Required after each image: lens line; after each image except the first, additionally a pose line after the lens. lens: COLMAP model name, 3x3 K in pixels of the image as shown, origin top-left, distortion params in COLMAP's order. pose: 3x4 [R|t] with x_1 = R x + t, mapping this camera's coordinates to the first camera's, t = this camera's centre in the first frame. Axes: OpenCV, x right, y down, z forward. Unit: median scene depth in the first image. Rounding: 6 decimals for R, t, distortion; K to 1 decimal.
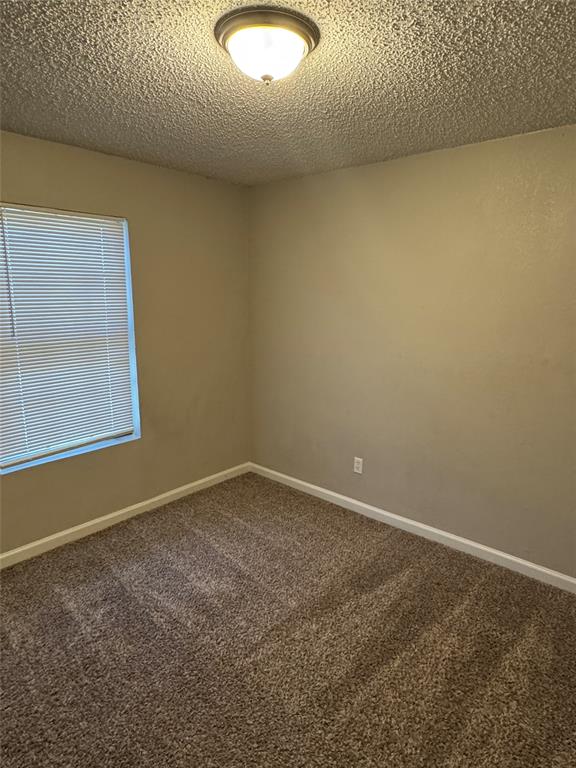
lens RADIAL K [[458.8, 0, 288.0], [0, 458.8, 384.0], [0, 0, 1]] dist [0.002045, 0.000176]
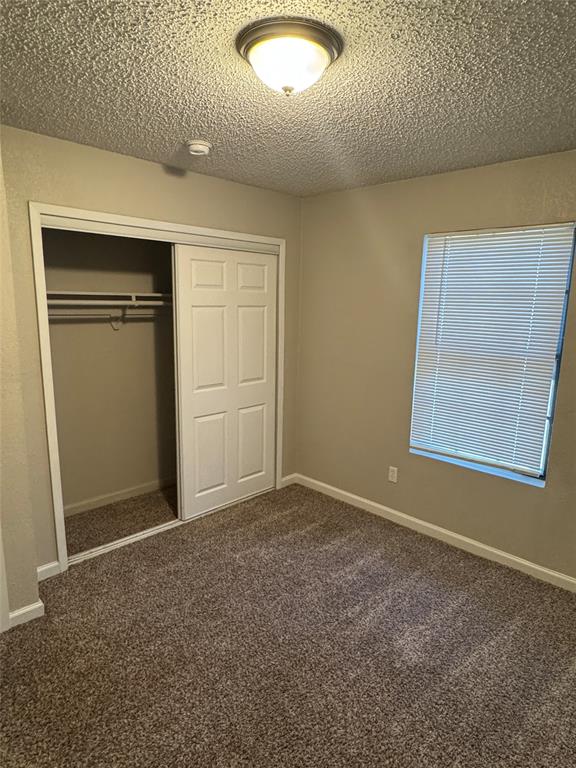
lens RADIAL K [[458.8, 0, 288.0], [0, 458.8, 384.0], [0, 0, 1]] dist [0.002045, 0.000176]
pose [[-0.046295, 0.171537, -0.984089, 0.539988], [-0.220472, 0.959097, 0.177553, -0.118425], [0.974294, 0.225184, -0.006583, 0.595477]]
